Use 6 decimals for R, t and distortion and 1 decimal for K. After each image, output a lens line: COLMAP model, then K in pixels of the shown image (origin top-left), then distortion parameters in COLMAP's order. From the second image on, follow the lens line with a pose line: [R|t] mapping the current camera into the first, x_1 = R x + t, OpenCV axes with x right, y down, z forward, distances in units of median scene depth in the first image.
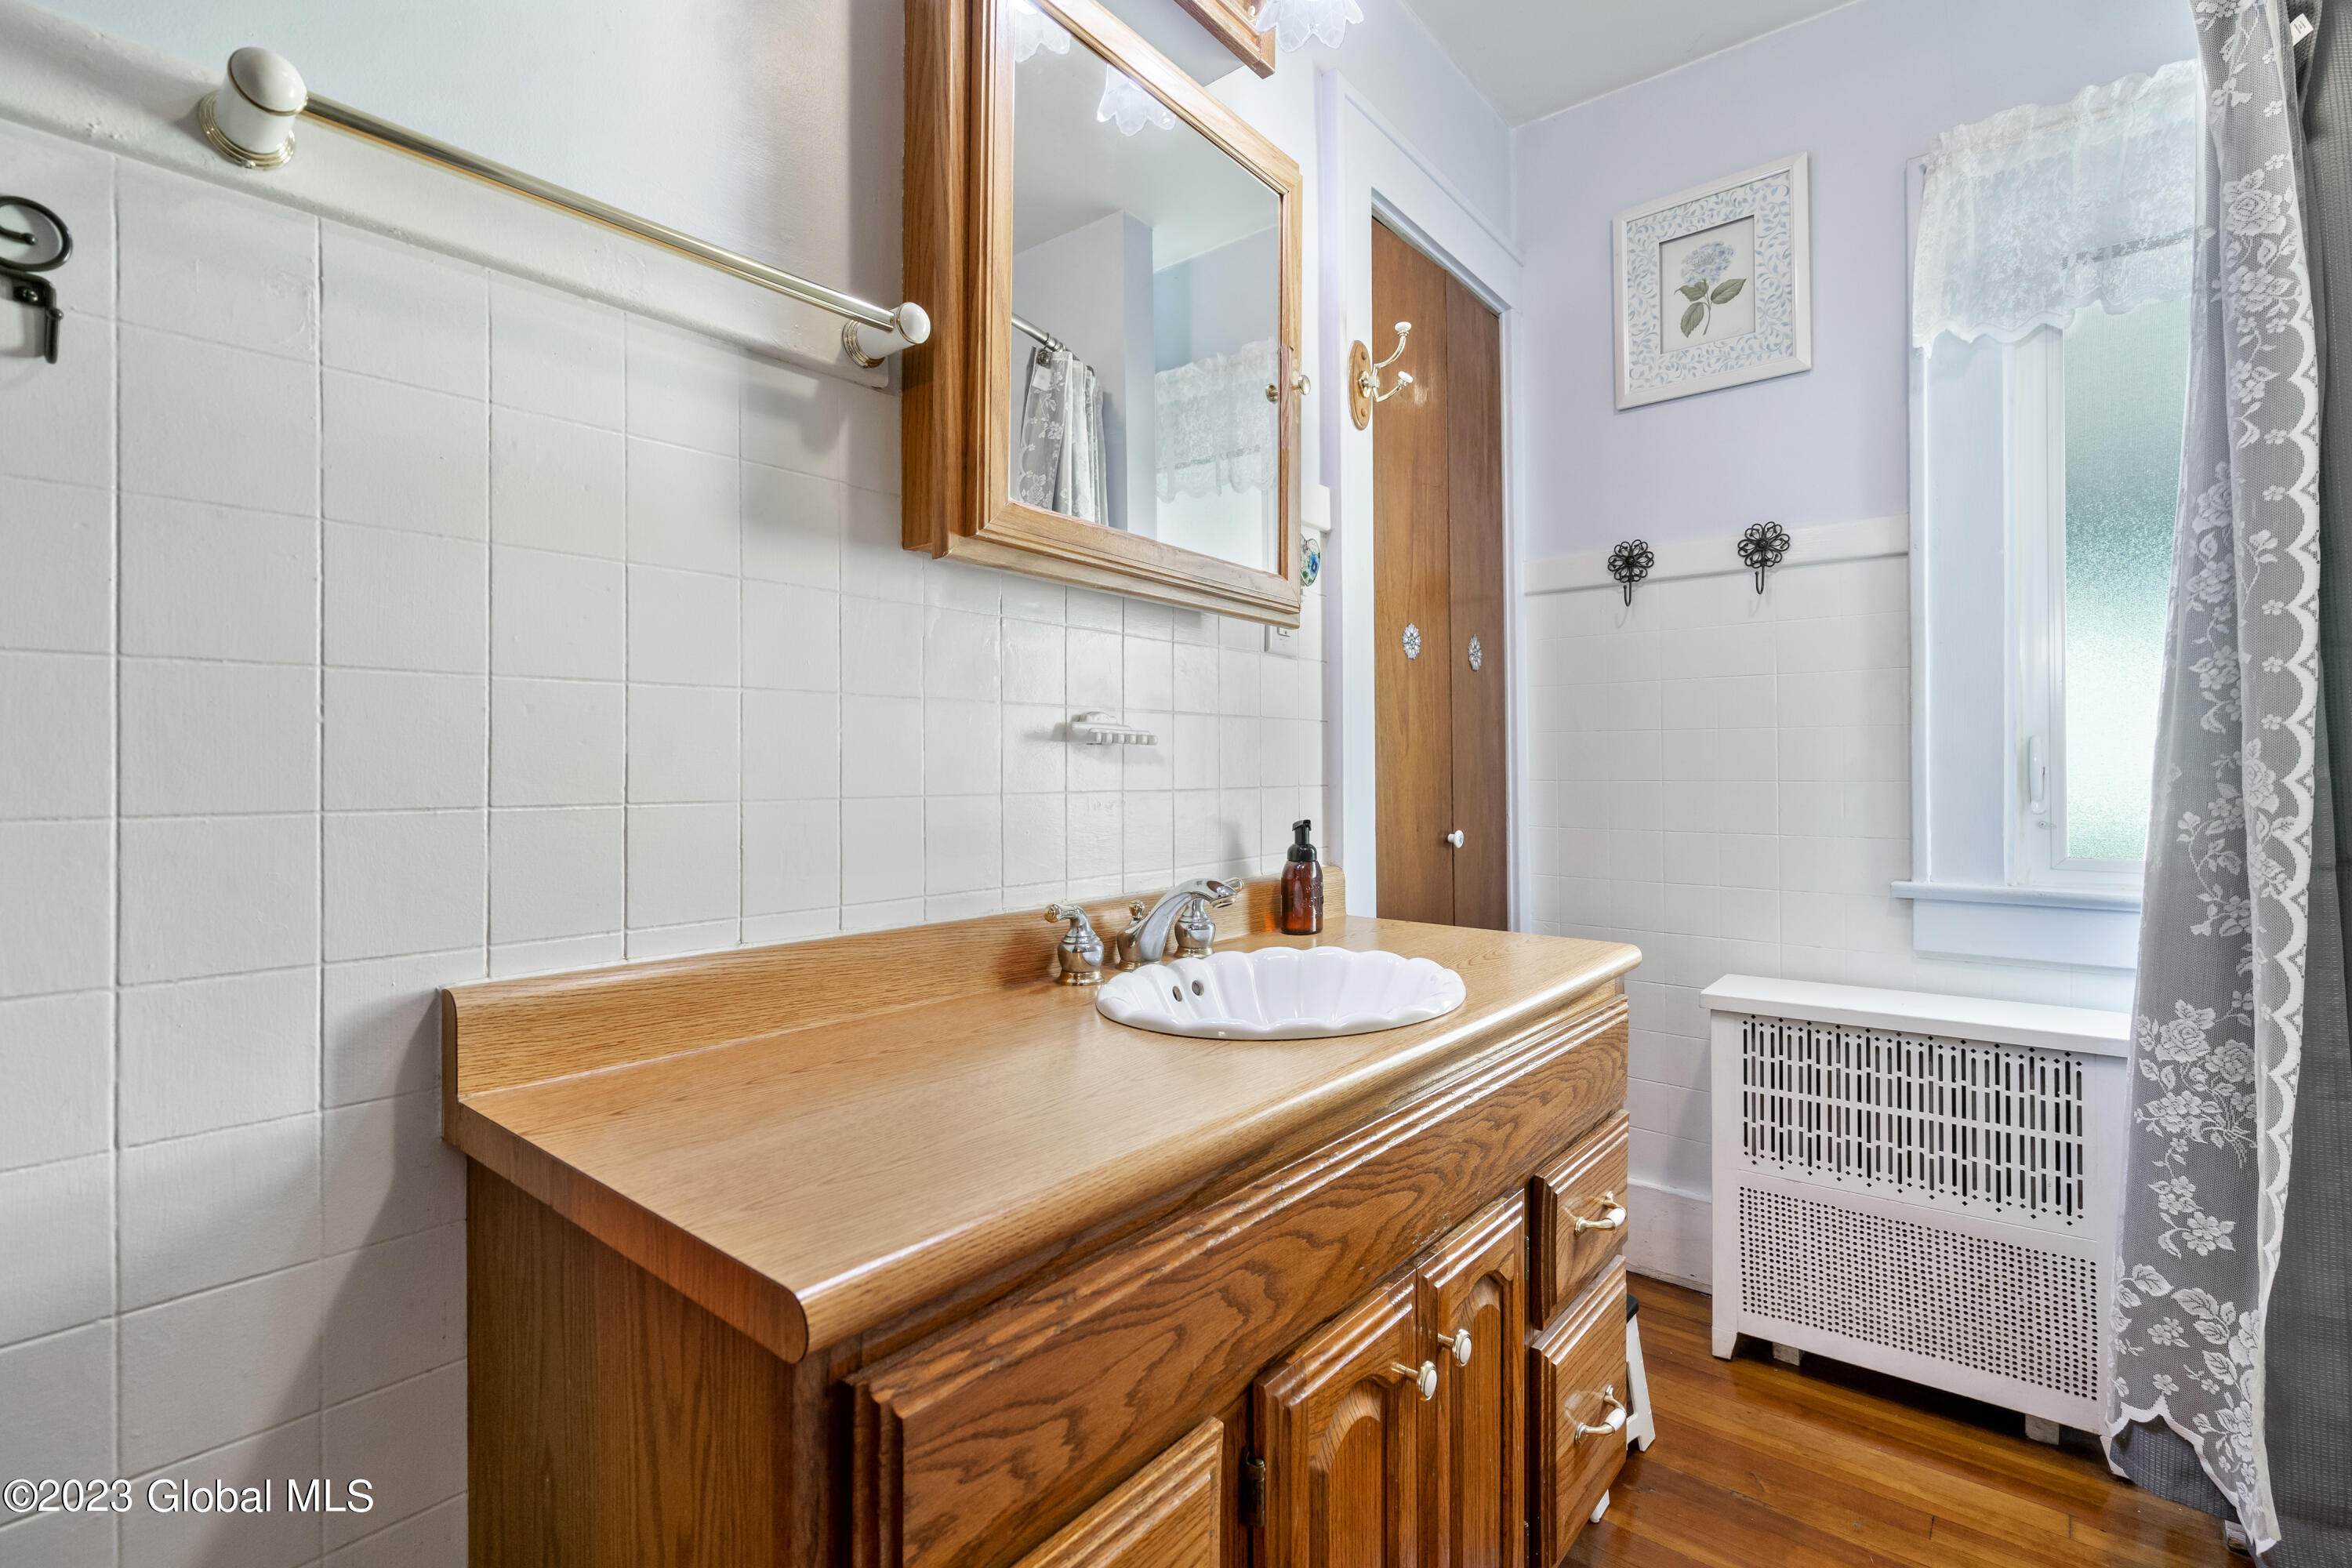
lens RADIAL K [[1073.1, 0, 1173.4], [0, 1073.1, 776.1], [0, 0, 1]] dist [-0.005659, 0.004002]
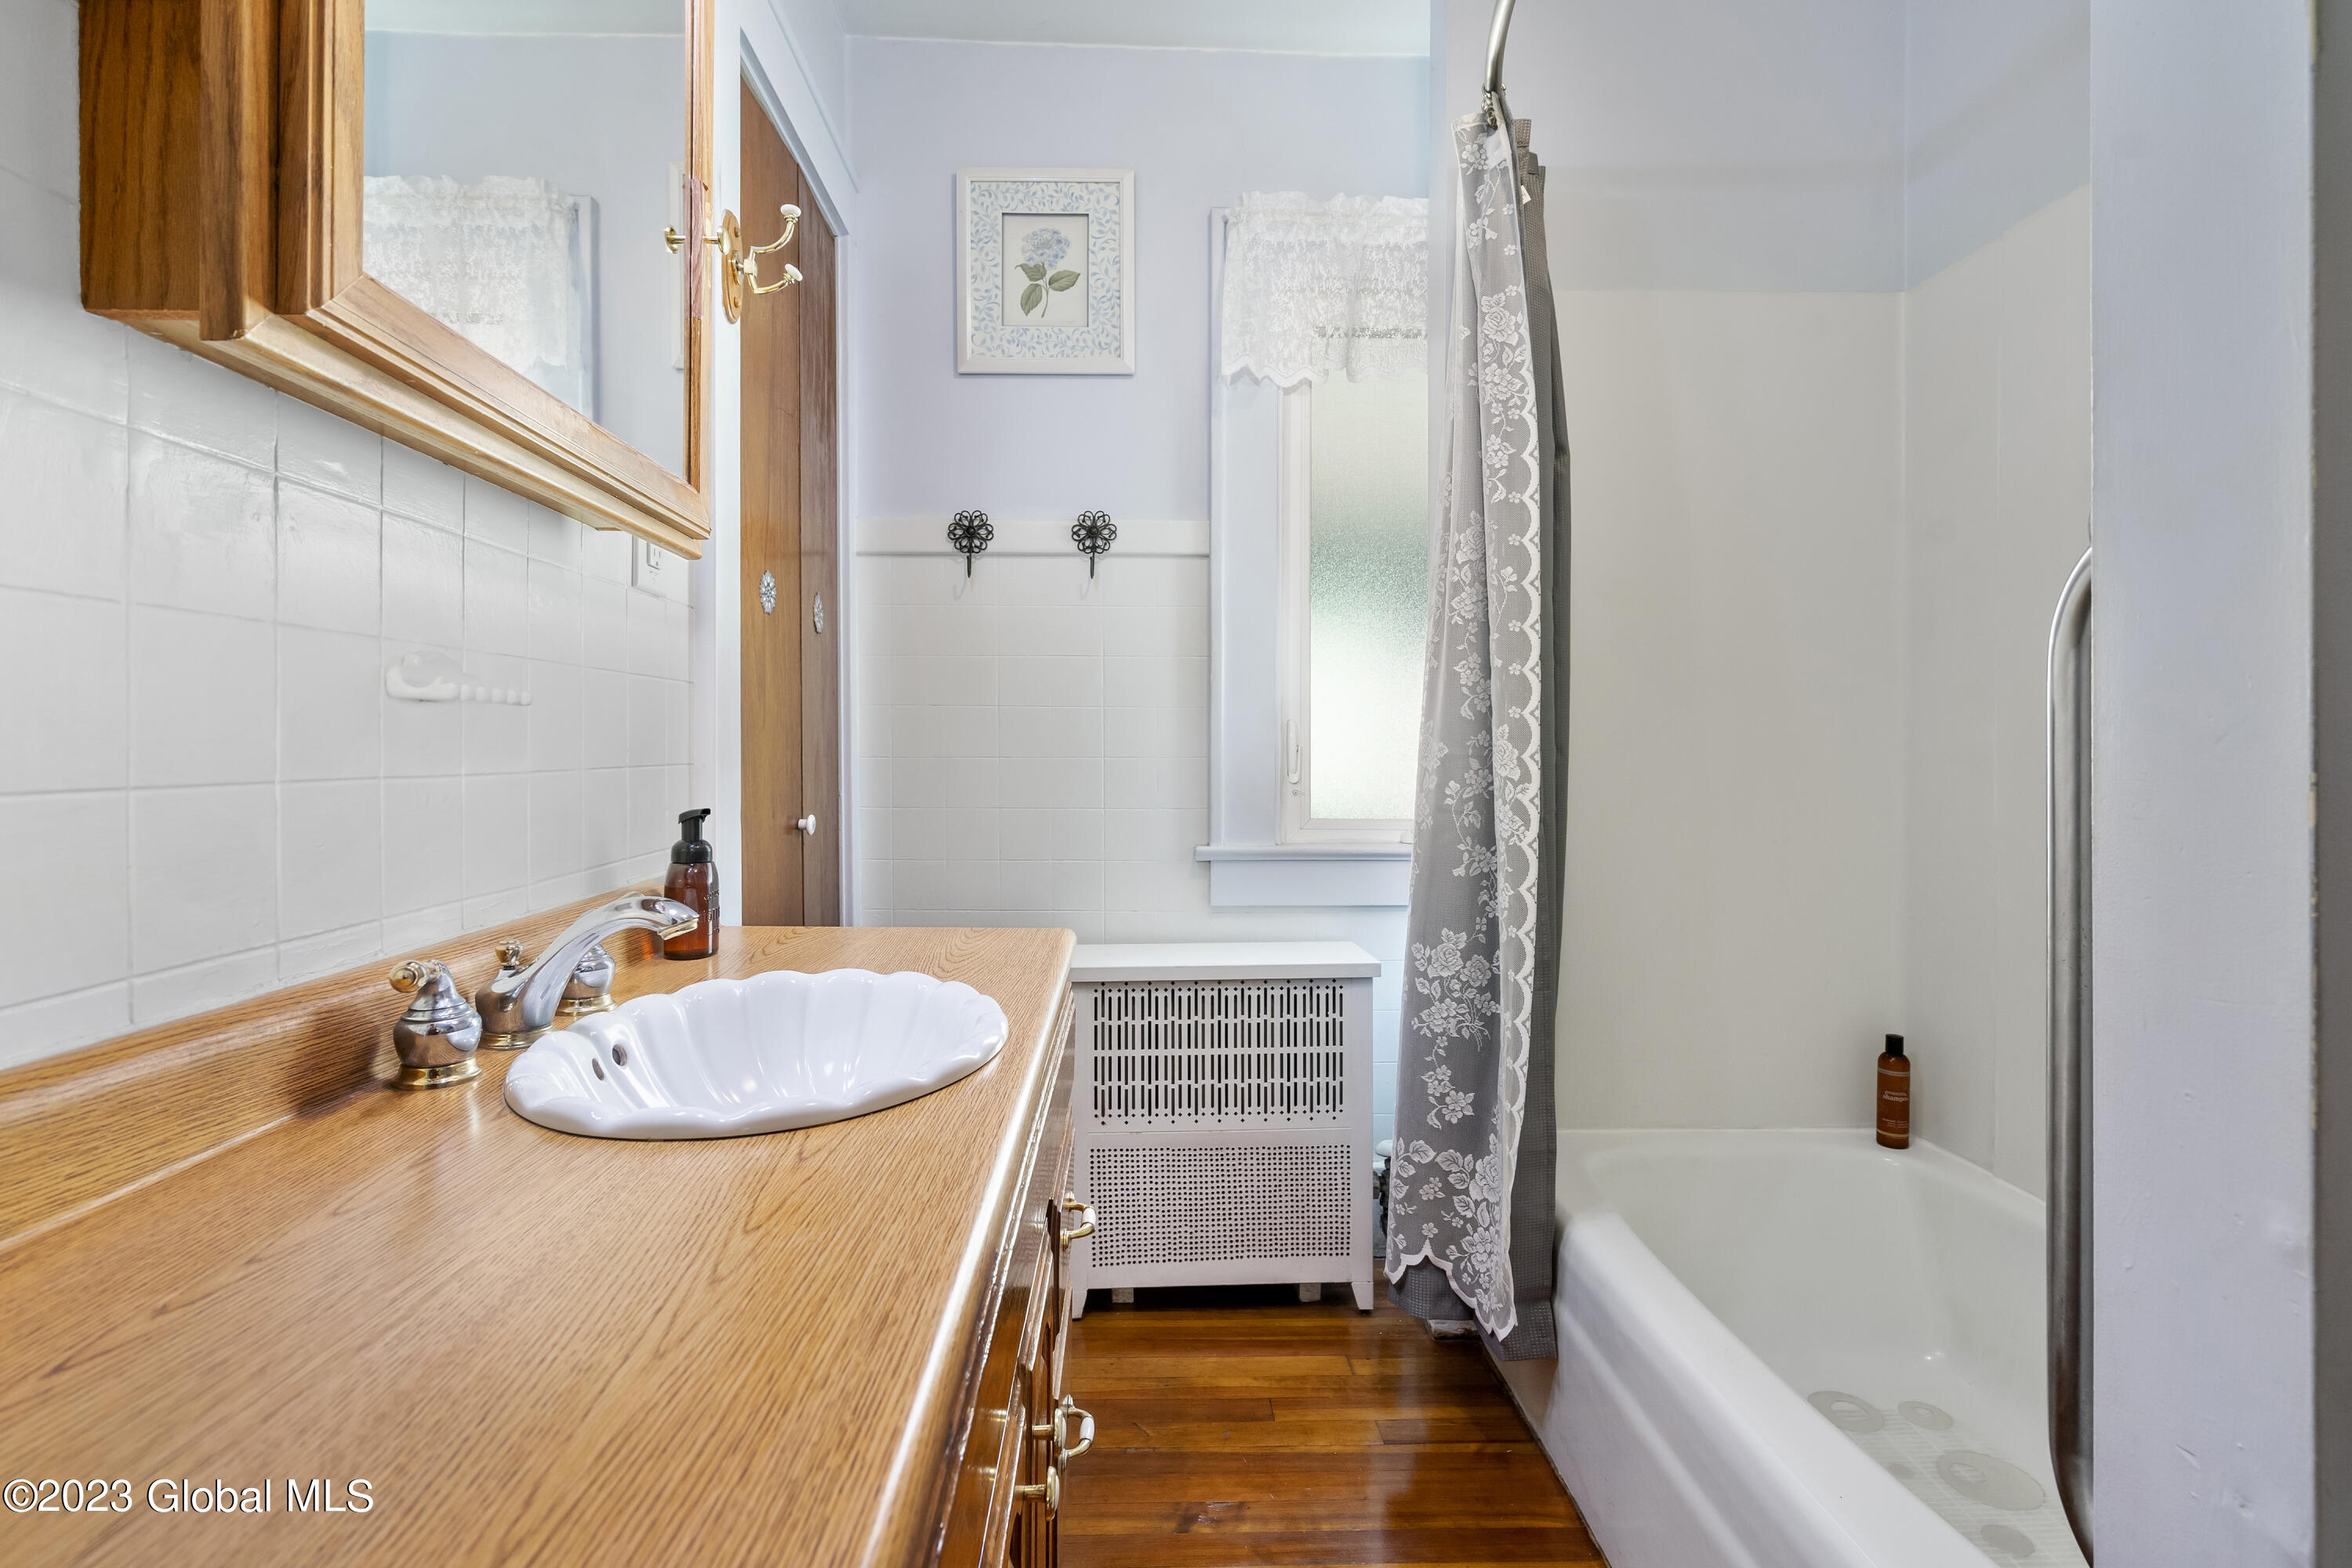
lens RADIAL K [[1110.3, 0, 1167.5], [0, 1110.3, 759.3], [0, 0, 1]] dist [-0.012623, 0.013527]
pose [[0.755915, -0.003237, 0.654662, -0.137101], [-0.000751, 0.999983, 0.005812, 0.000171], [-0.654670, -0.004885, 0.755899, 0.169723]]
